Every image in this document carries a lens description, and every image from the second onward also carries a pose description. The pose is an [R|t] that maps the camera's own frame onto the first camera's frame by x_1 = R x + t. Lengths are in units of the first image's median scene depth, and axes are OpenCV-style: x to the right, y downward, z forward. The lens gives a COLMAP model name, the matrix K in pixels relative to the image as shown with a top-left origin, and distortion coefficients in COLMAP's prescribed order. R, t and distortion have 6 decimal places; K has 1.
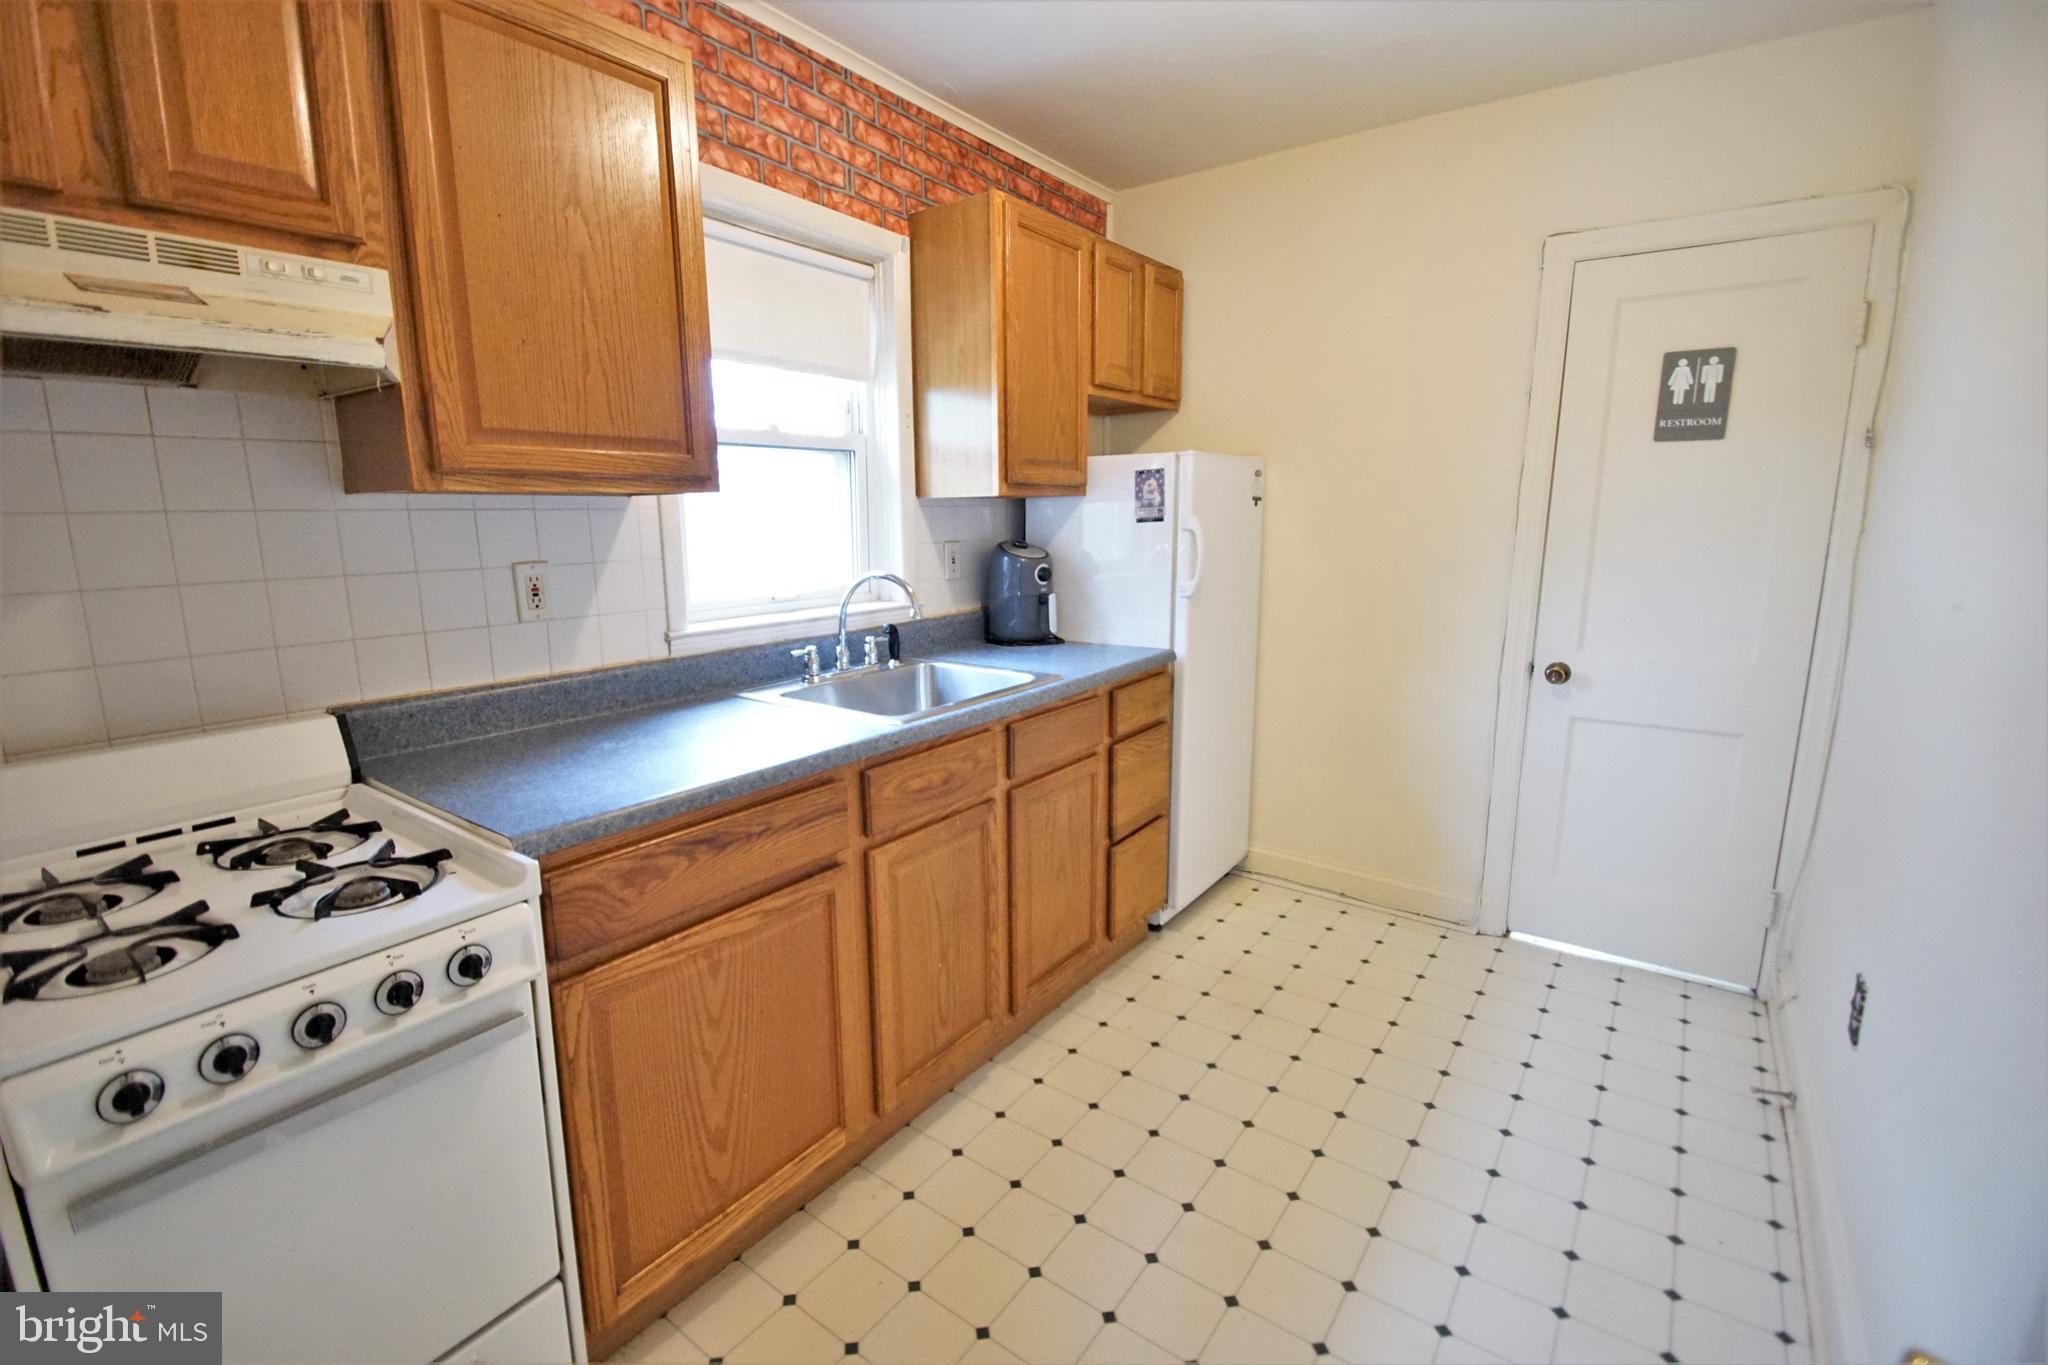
lens RADIAL K [[914.0, 0, 984.8], [0, 914.0, 685.6], [0, 0, 1]] dist [0.016841, -0.019130]
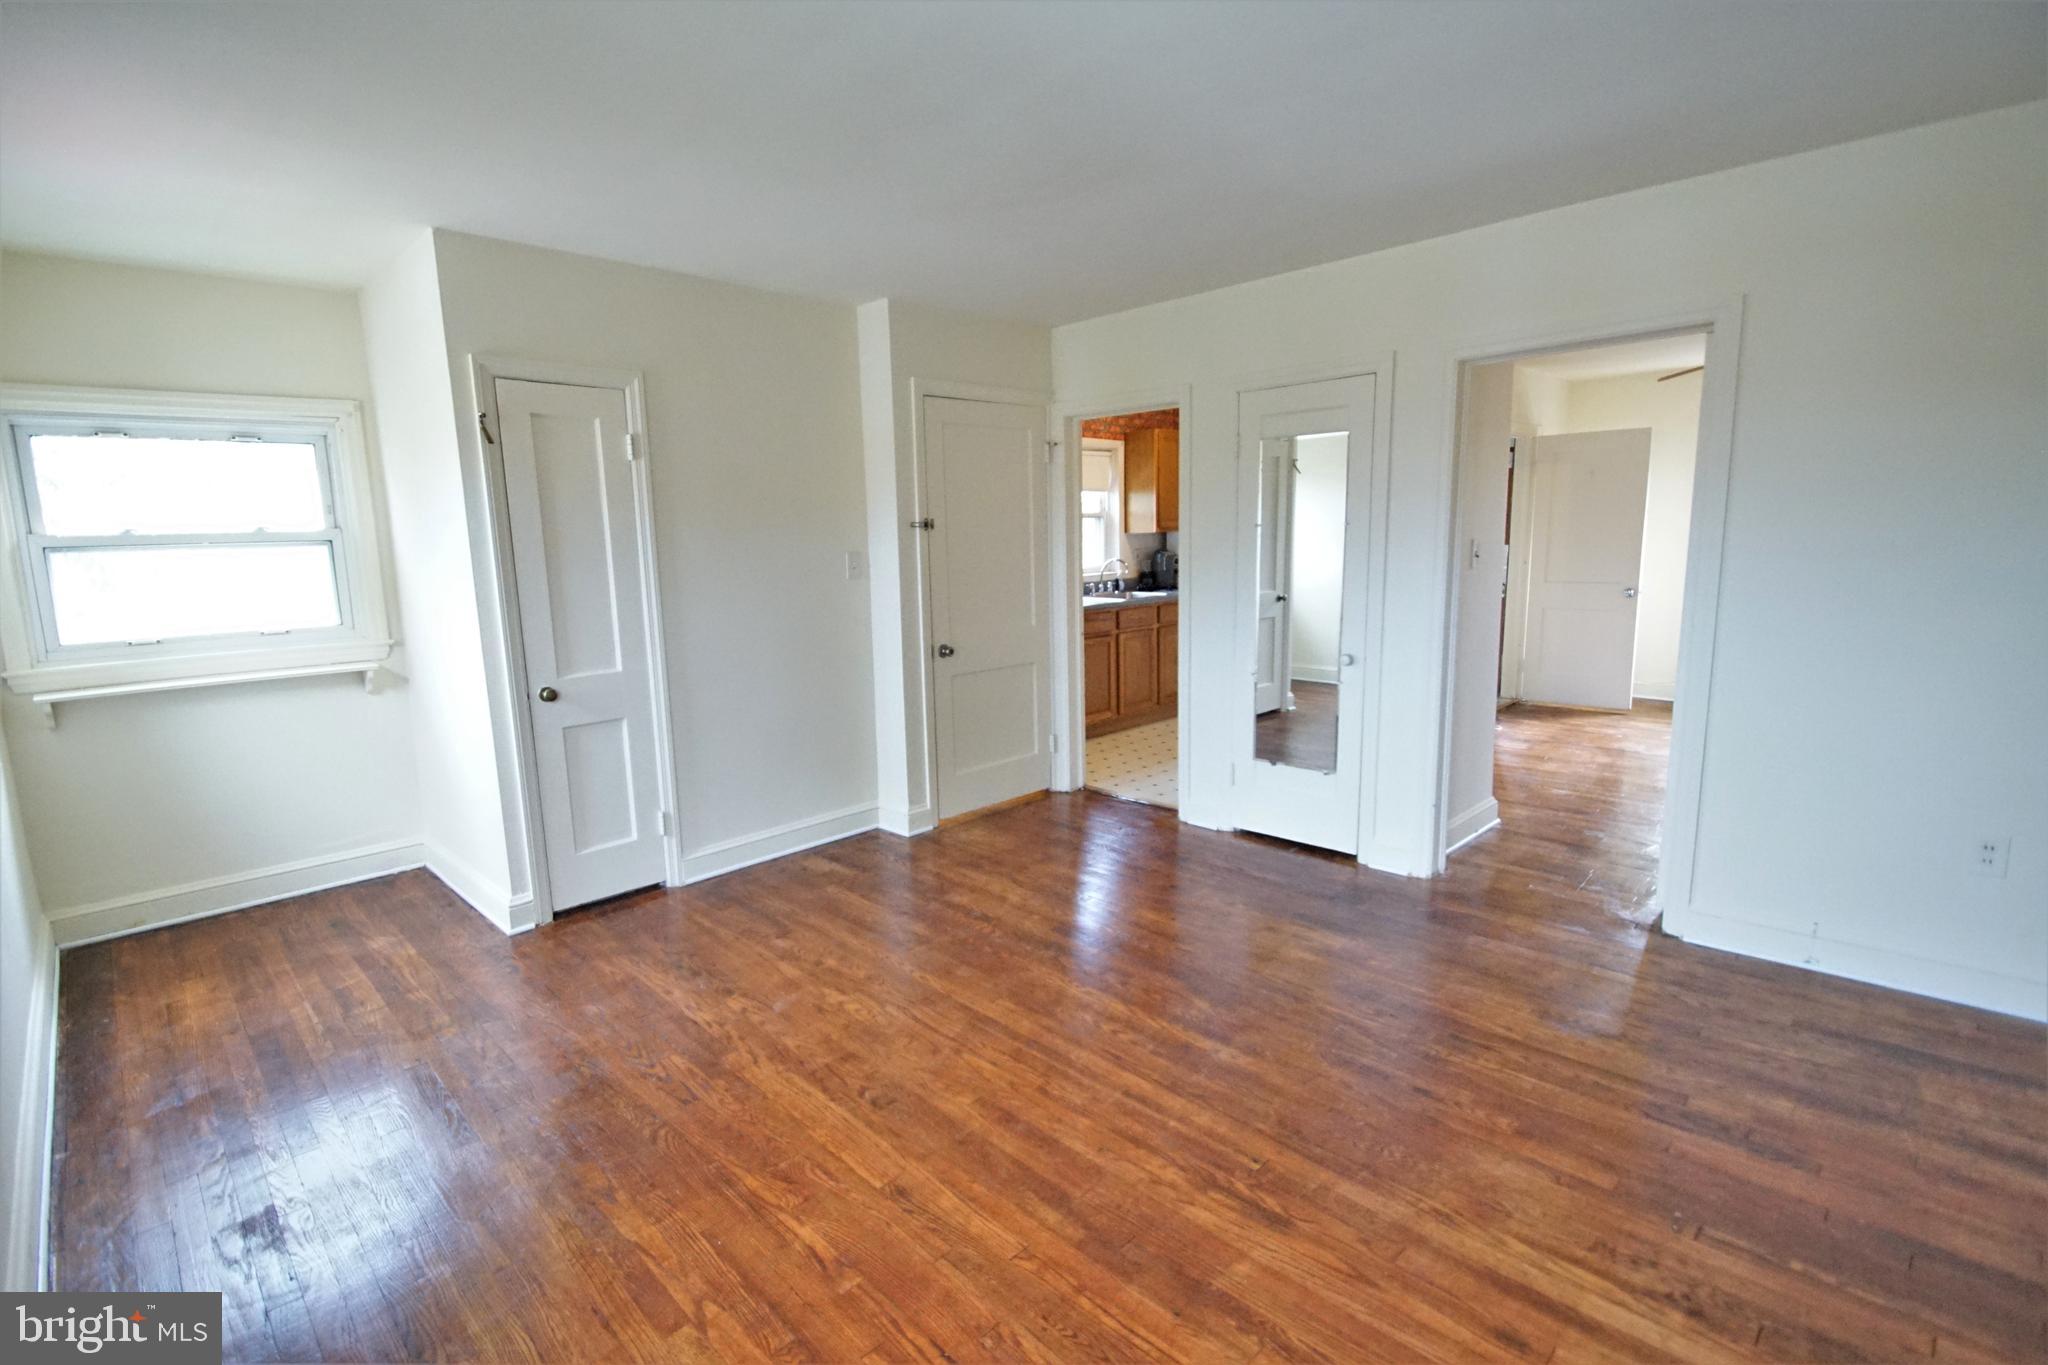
lens RADIAL K [[959.6, 0, 970.4], [0, 959.6, 683.4], [0, 0, 1]] dist [-0.001539, -0.000876]
pose [[0.984499, 0.007003, -0.175252, -0.028240], [-0.012011, 0.999549, -0.027531, 0.368617], [0.174980, 0.029210, 0.984139, -2.129109]]
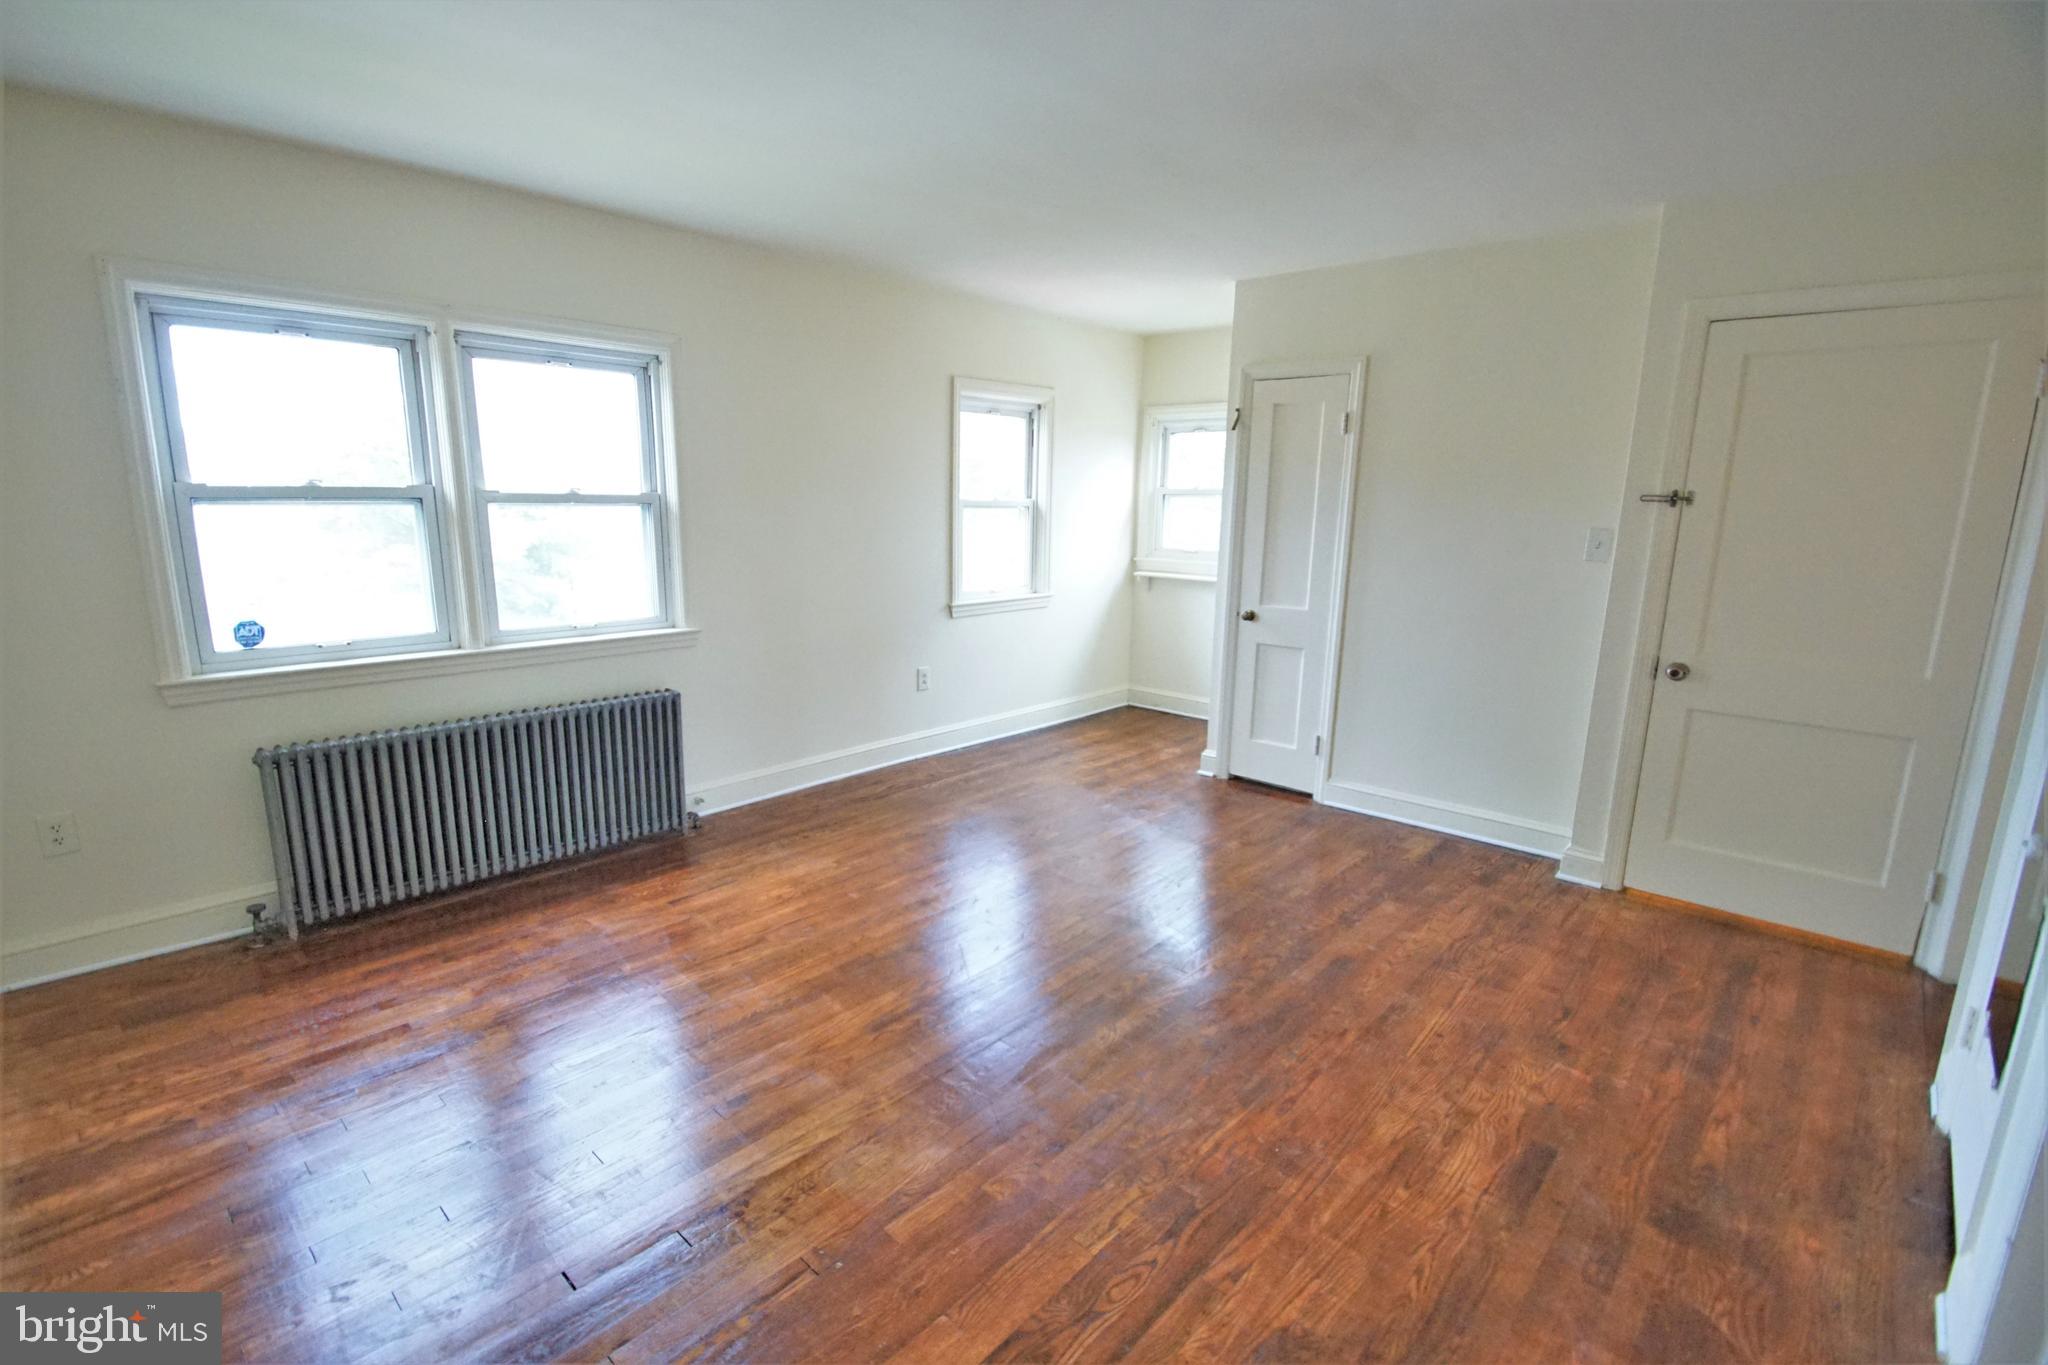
lens RADIAL K [[914.0, 0, 984.8], [0, 914.0, 685.6], [0, 0, 1]] dist [0.016841, -0.019130]
pose [[-0.113522, 0.208910, -0.971324, 1.085904], [-0.197893, 0.953300, 0.228162, 0.151323], [0.973628, 0.218120, -0.066879, -1.090186]]
